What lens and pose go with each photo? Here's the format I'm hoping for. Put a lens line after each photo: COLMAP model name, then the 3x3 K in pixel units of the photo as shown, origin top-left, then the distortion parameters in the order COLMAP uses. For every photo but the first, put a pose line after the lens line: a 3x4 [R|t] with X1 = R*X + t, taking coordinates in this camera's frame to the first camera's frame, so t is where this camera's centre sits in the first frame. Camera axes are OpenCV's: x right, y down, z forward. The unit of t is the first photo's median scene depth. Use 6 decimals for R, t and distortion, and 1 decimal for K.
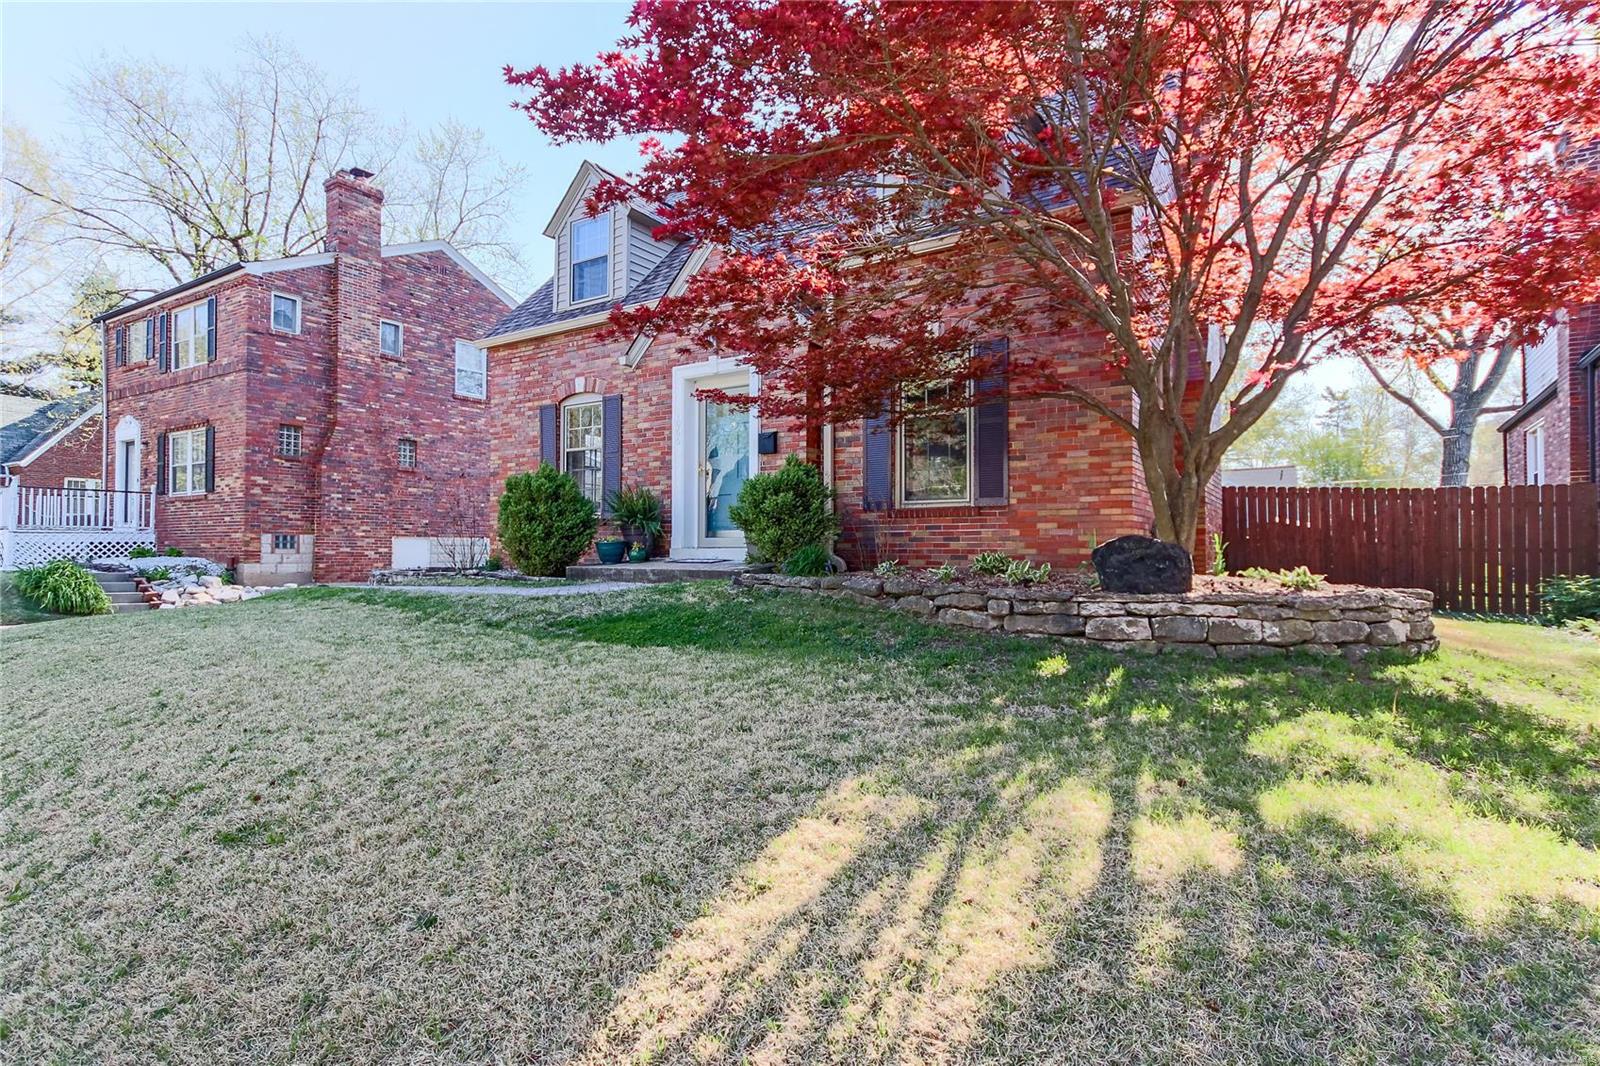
lens RADIAL K [[810.1, 0, 800.0], [0, 810.1, 533.0], [0, 0, 1]] dist [0.003225, 0.001584]
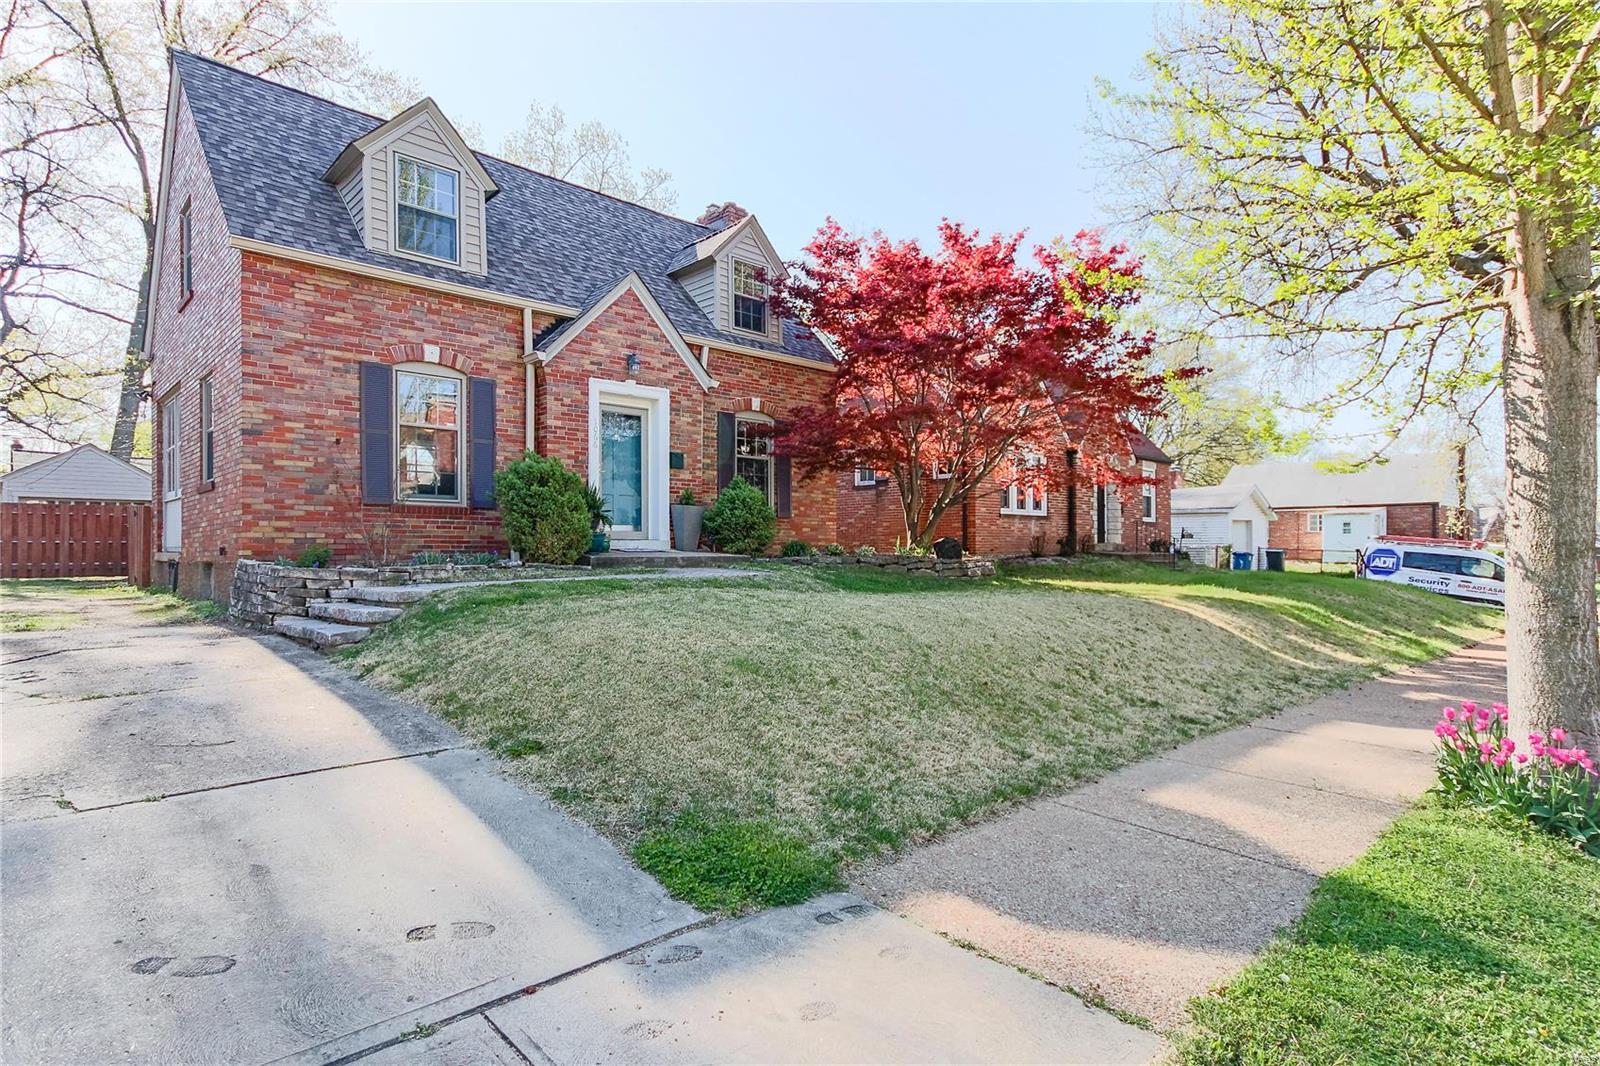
lens RADIAL K [[810.1, 0, 800.0], [0, 810.1, 533.0], [0, 0, 1]] dist [0.003225, 0.001584]
pose [[0.247788, 0.013296, 0.968723, -0.704095], [-0.025748, 0.999643, -0.007134, 0.005938], [-0.968472, -0.023175, 0.248042, 0.265768]]
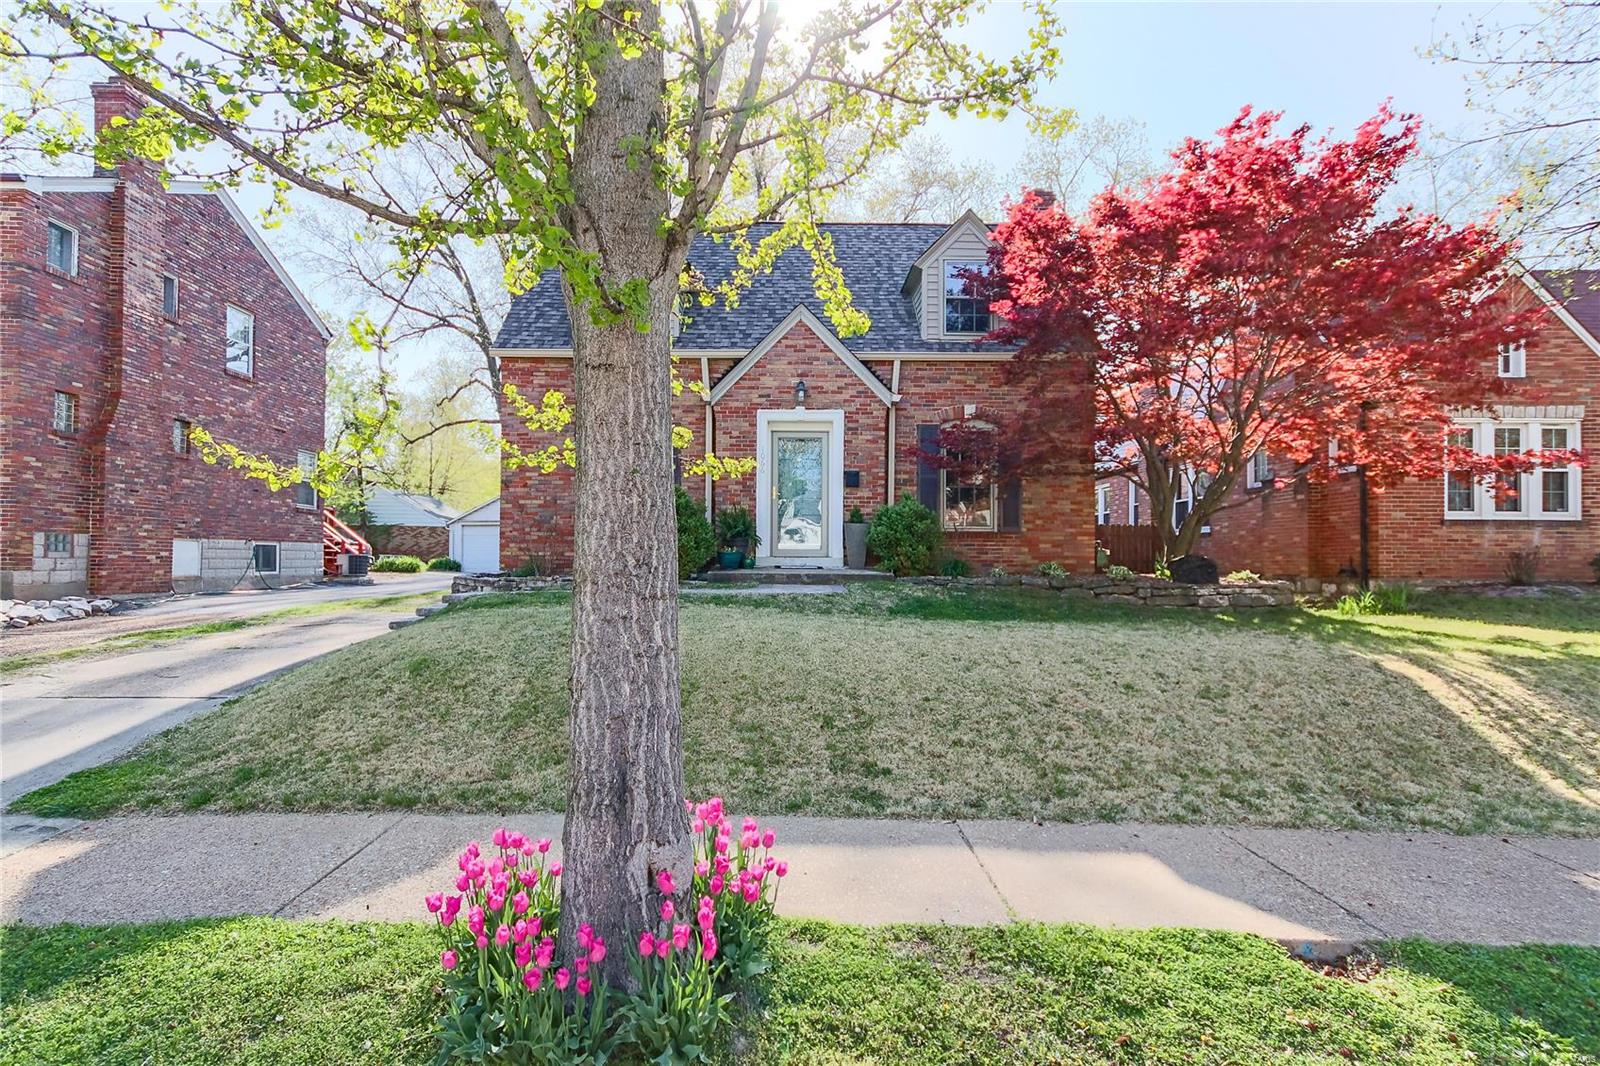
lens RADIAL K [[810.1, 0, 800.0], [0, 810.1, 533.0], [0, 0, 1]] dist [0.003225, 0.001584]
pose [[0.833909, 0.023093, 0.551419, -0.469293], [-0.019185, 0.999733, -0.012855, -0.002005], [-0.551569, 0.000141, 0.834129, -0.035931]]
